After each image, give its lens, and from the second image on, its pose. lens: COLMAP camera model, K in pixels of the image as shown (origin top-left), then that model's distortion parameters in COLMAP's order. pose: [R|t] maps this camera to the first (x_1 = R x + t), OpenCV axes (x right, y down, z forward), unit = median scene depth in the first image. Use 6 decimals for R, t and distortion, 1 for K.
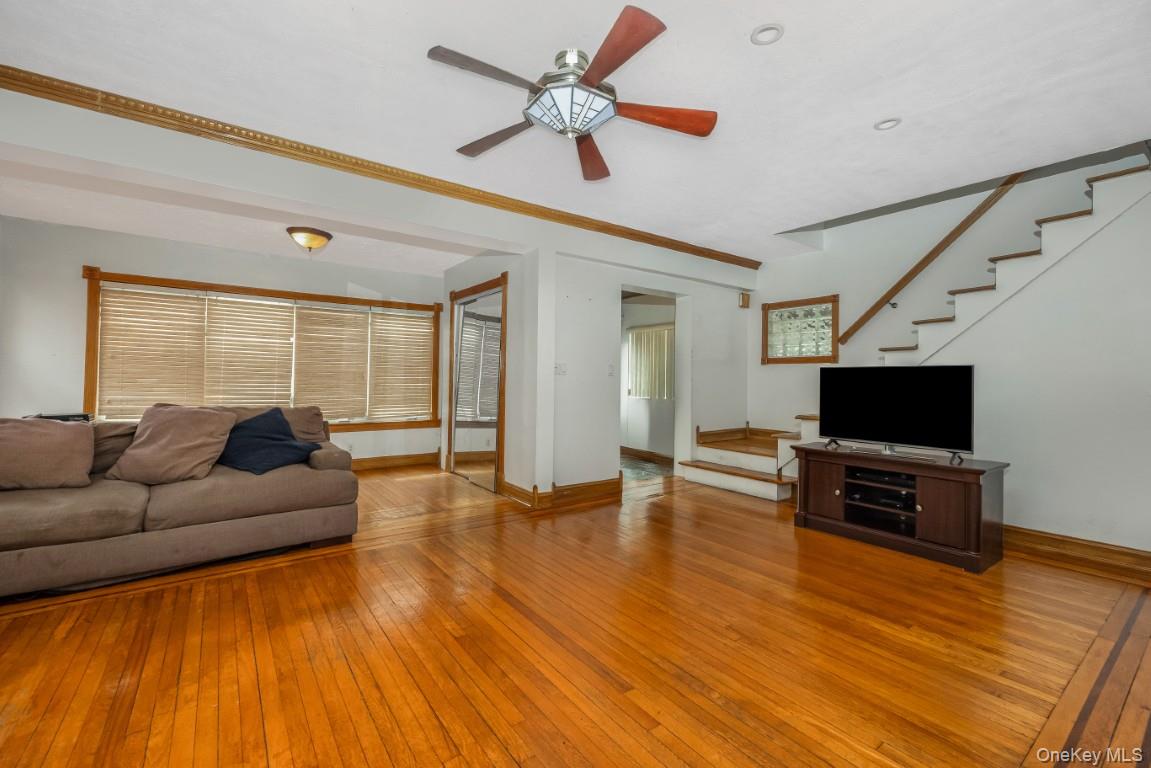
lens RADIAL K [[471.5, 0, 572.8], [0, 471.5, 377.1], [0, 0, 1]] dist [-0.001230, 0.000165]
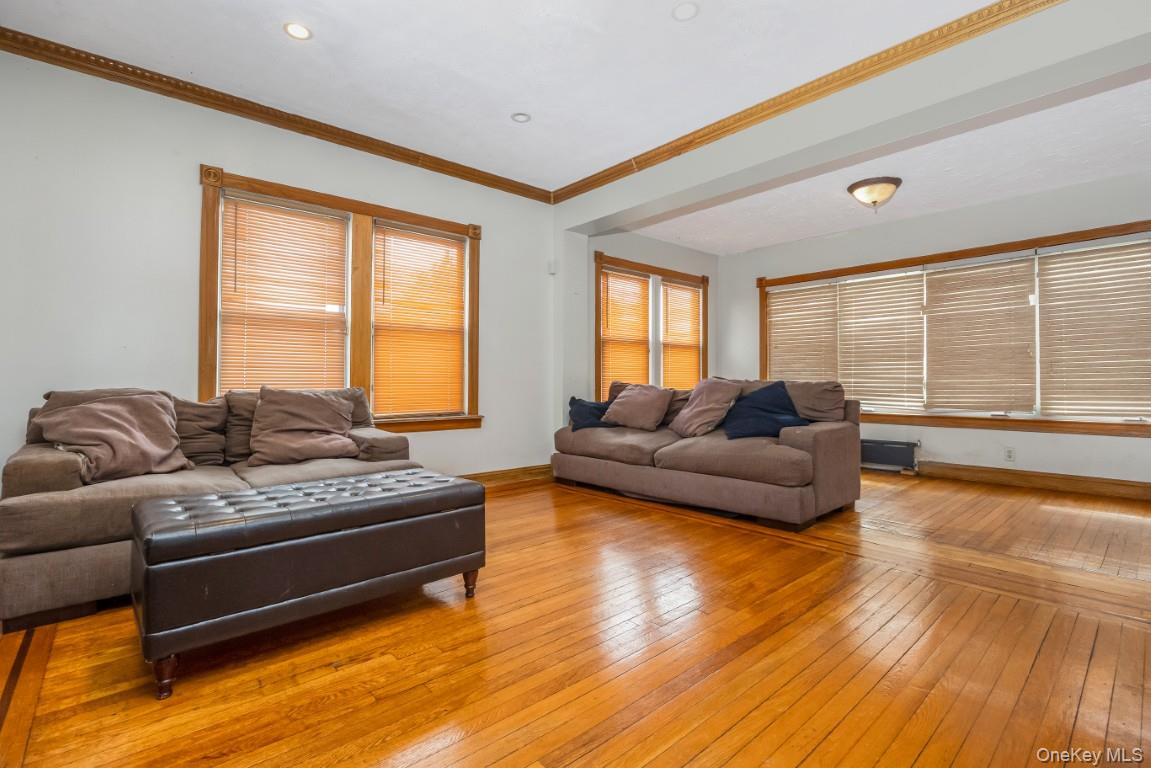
lens RADIAL K [[516.2, 0, 581.3], [0, 516.2, 380.2], [0, 0, 1]] dist [-0.026640, -0.000007]
pose [[0.104454, -0.015696, -0.994406, 0.305658], [0.012771, 0.999814, -0.014439, 0.057146], [0.994448, -0.011192, 0.104635, 0.369390]]
